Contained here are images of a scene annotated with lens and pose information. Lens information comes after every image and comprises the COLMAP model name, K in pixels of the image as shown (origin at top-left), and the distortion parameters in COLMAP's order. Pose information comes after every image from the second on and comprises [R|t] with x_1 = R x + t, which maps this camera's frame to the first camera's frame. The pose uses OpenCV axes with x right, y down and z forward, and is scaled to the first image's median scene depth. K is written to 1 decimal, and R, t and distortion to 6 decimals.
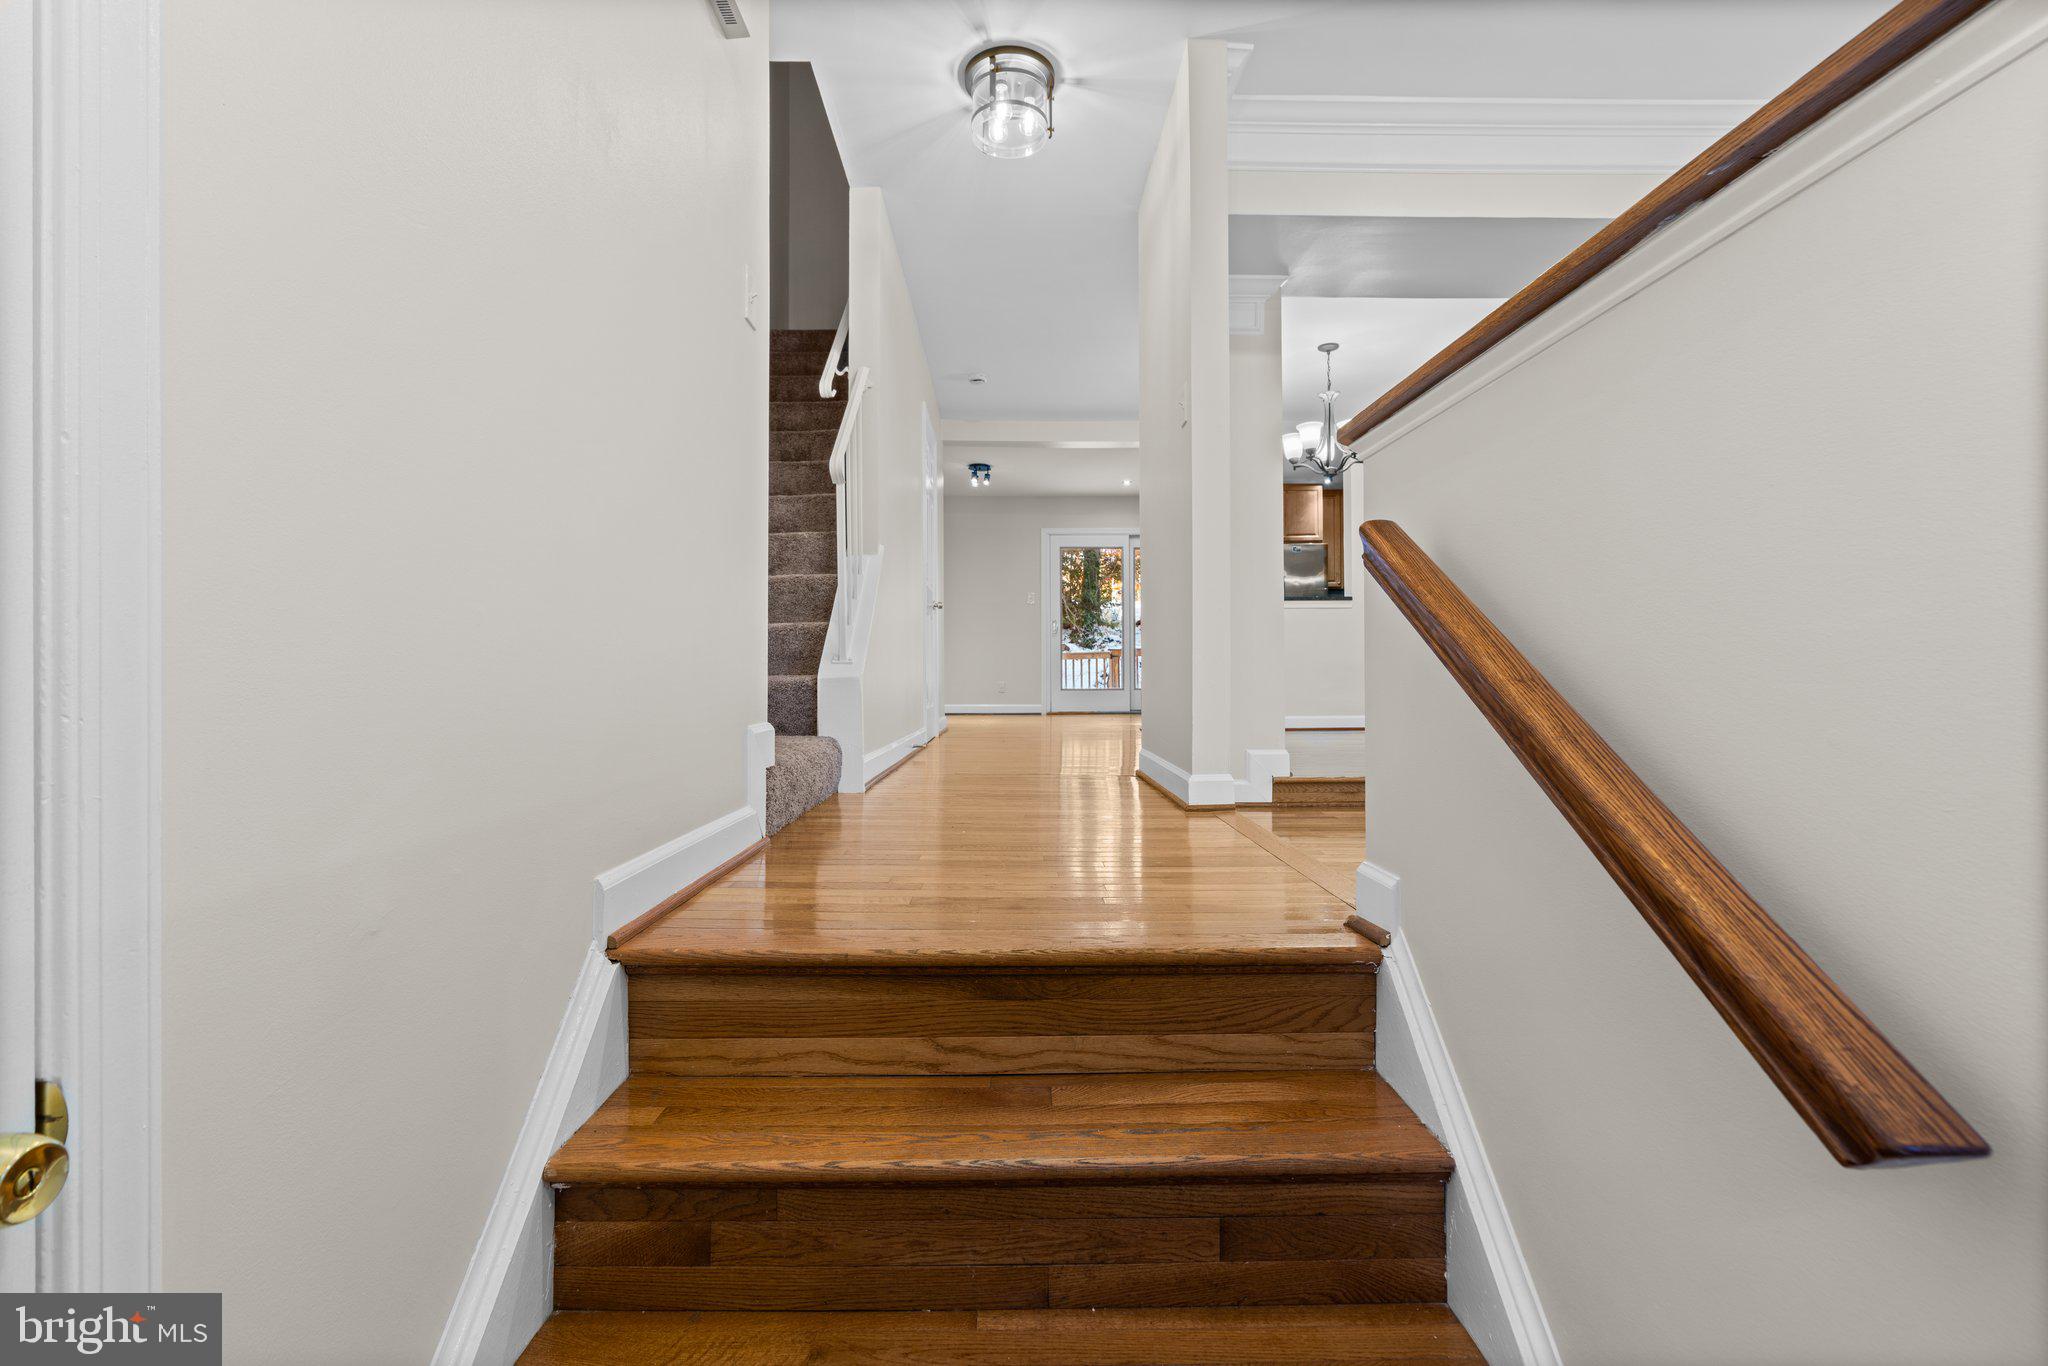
lens RADIAL K [[923.1, 0, 1023.7], [0, 923.1, 688.6], [0, 0, 1]] dist [-0.015861, 0.007736]
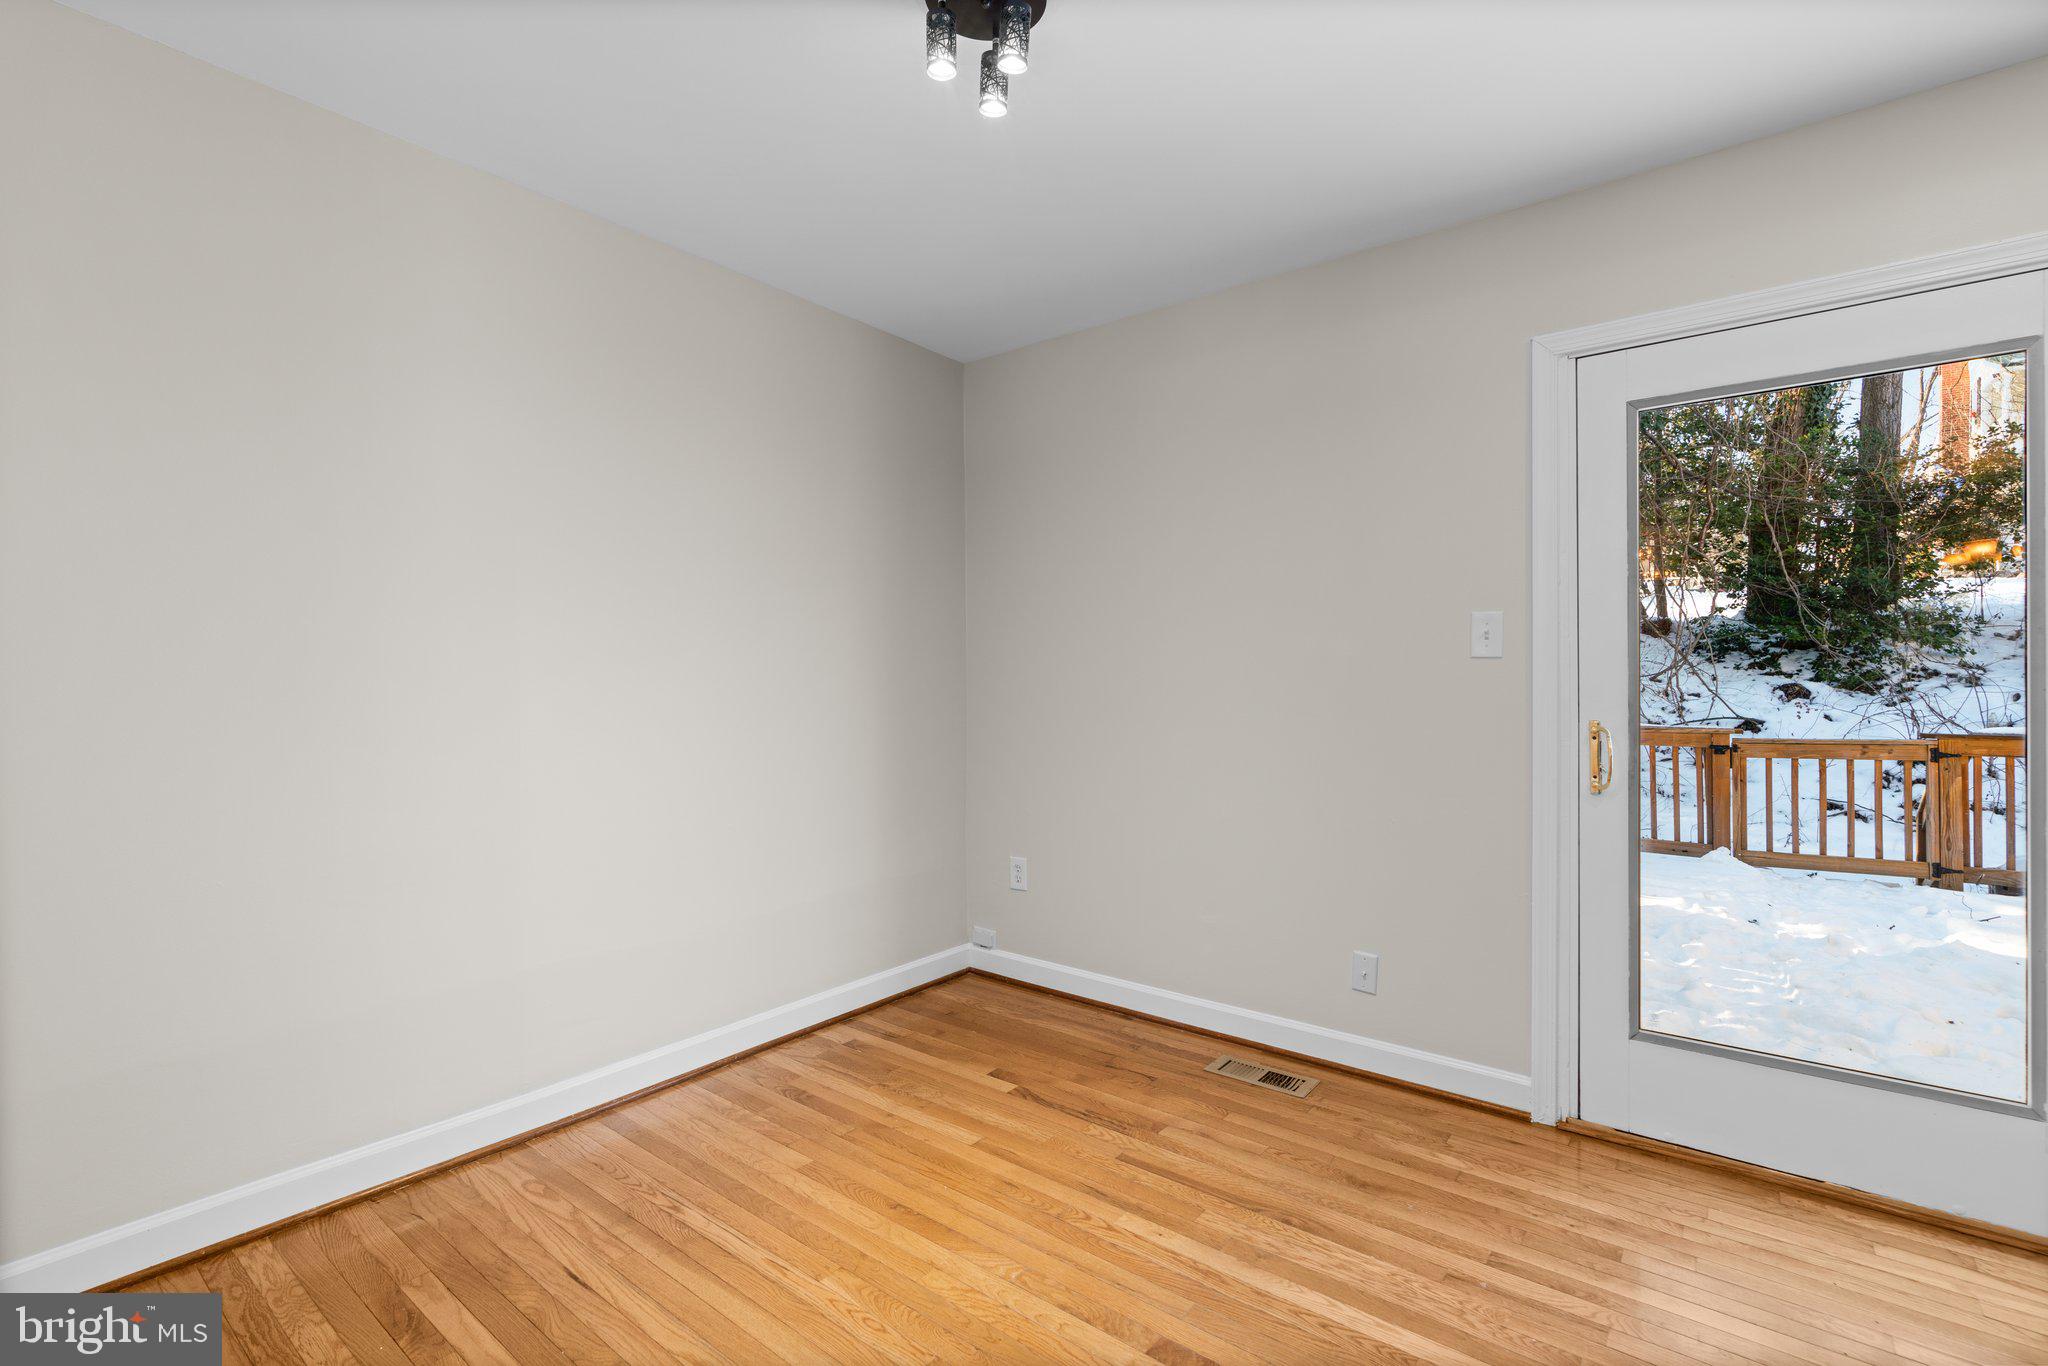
lens RADIAL K [[923.1, 0, 1023.7], [0, 923.1, 688.6], [0, 0, 1]] dist [-0.015861, 0.007736]
pose [[0.774834, 0.003865, -0.632153, 0.033933], [-0.006741, 0.999975, -0.002149, -0.041706], [0.632129, 0.005927, 0.774841, 0.372906]]
